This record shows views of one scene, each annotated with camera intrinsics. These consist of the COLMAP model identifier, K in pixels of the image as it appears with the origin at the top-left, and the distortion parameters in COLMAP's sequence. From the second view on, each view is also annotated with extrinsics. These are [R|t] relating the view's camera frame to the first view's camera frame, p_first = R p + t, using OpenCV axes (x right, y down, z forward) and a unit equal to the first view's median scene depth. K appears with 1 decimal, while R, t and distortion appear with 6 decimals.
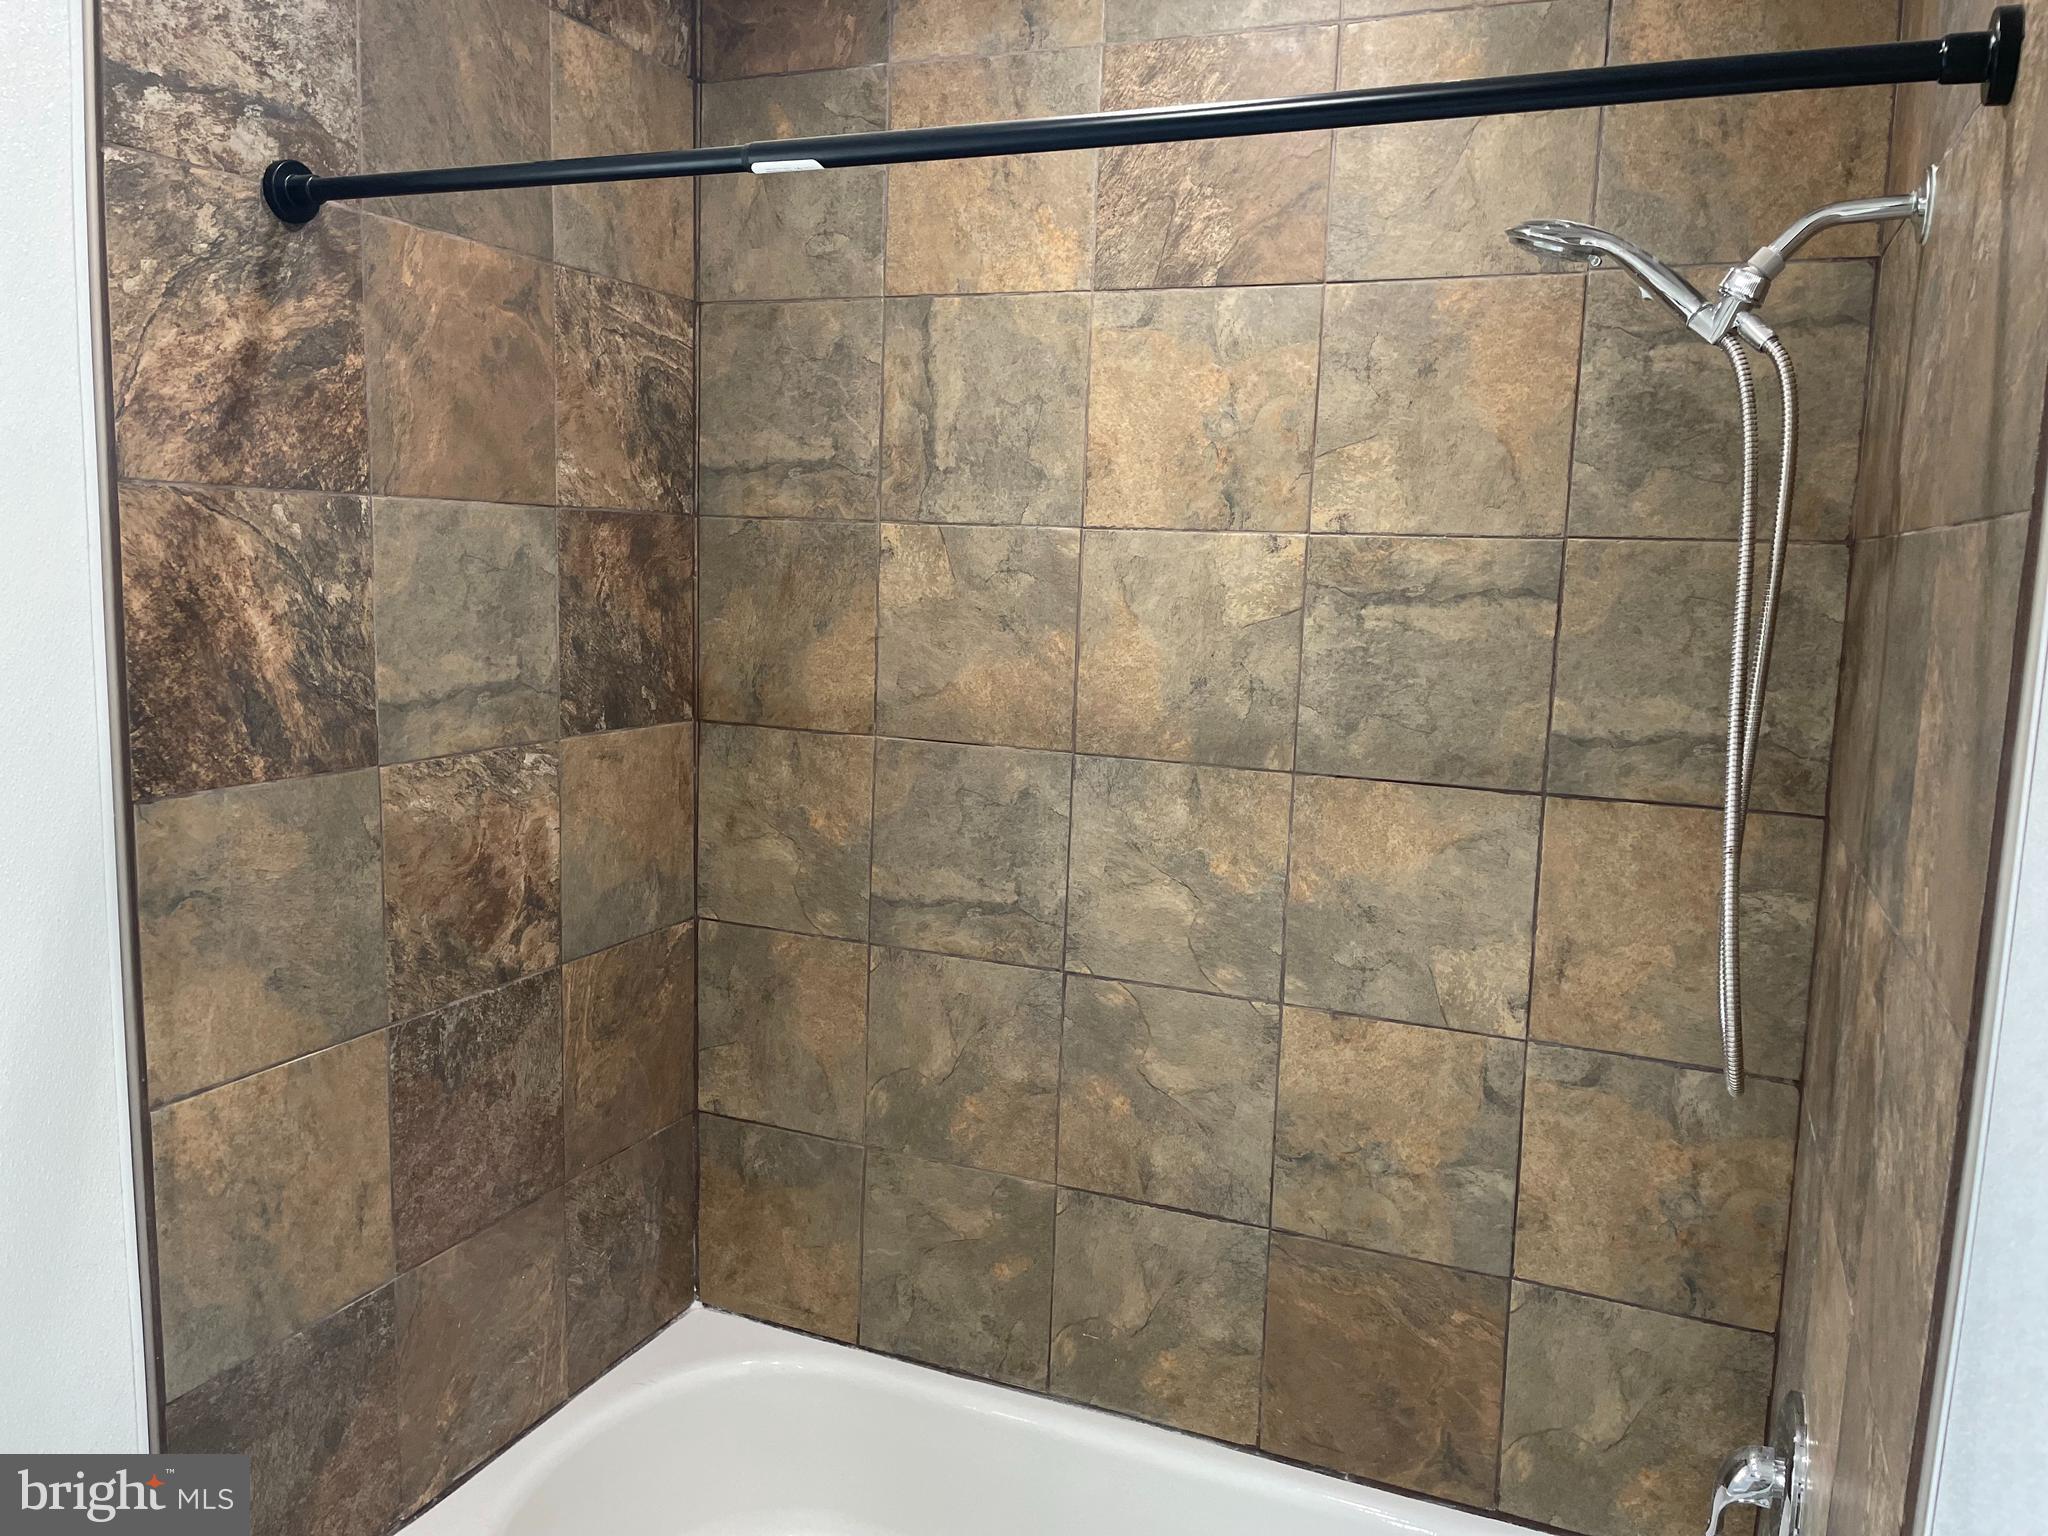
lens RADIAL K [[1499.0, 0, 1019.2], [0, 1499.0, 696.7], [0, 0, 1]] dist [0.088703, -0.113911]
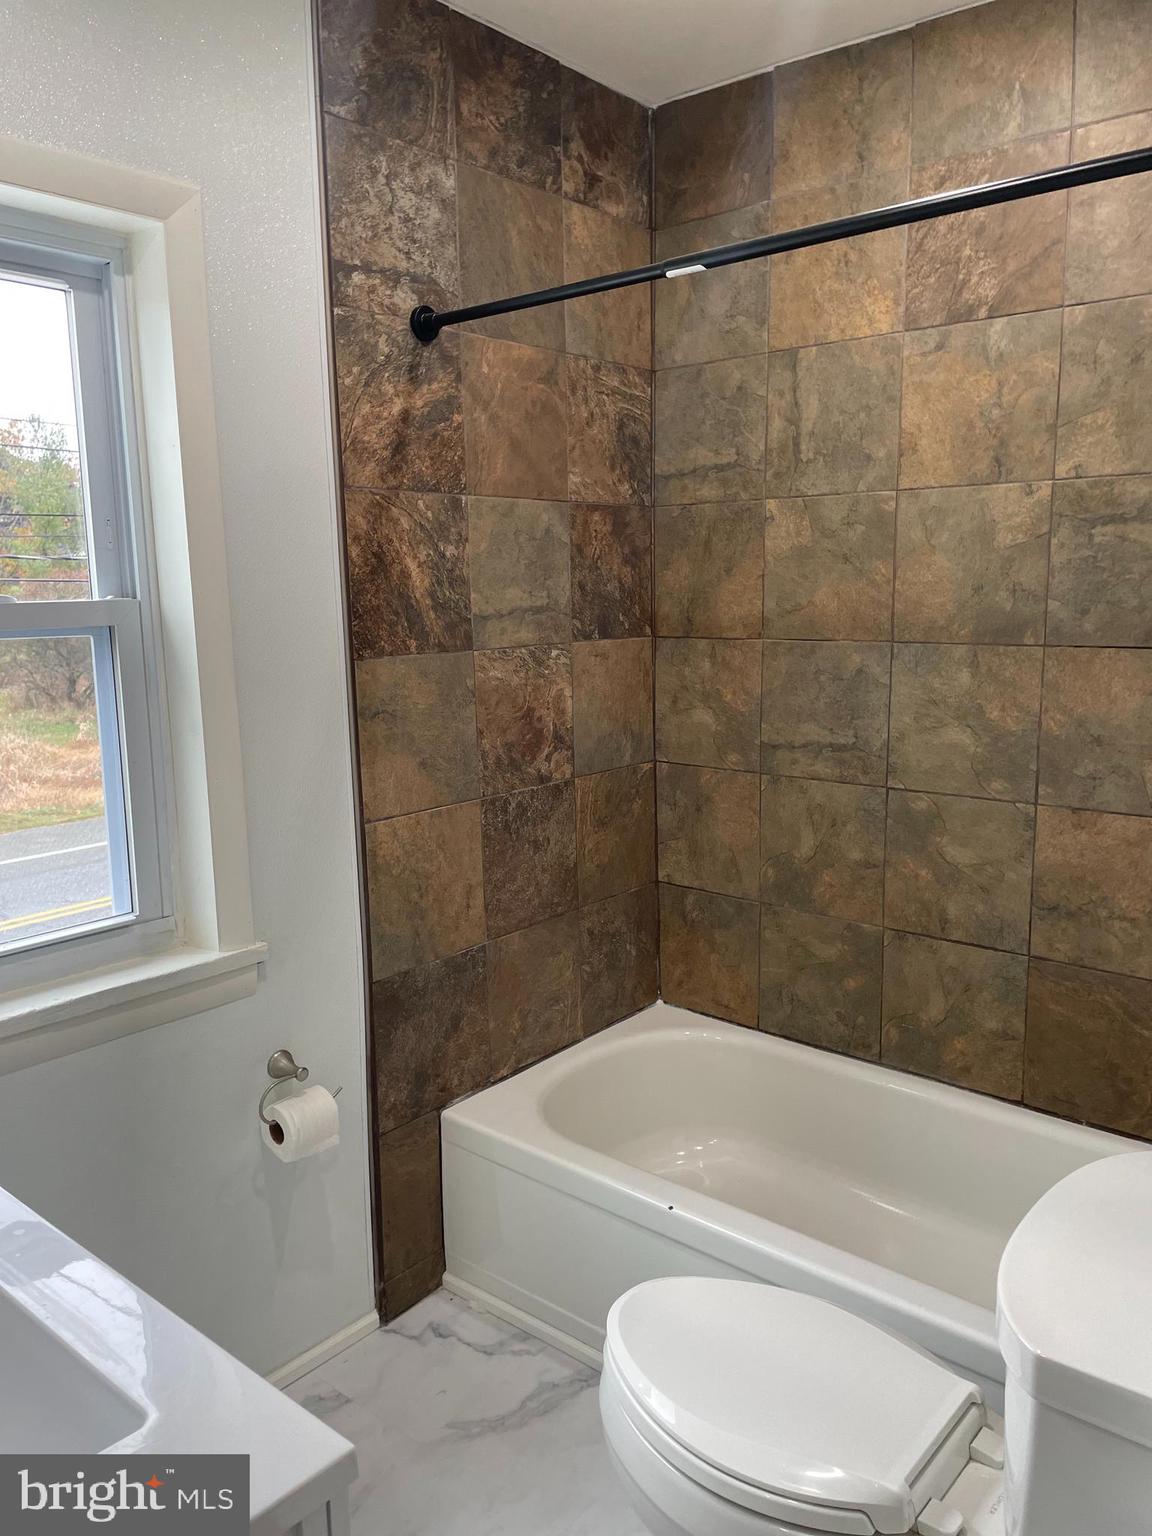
lens RADIAL K [[1208.0, 0, 576.0], [0, 1208.0, 768.0], [0, 0, 1]] dist [0.080786, -0.134228]
pose [[0.950960, -0.001254, -0.309311, 0.113666], [0.009867, 0.999606, 0.026283, 0.131526], [0.309156, -0.028046, 0.950598, -0.272926]]
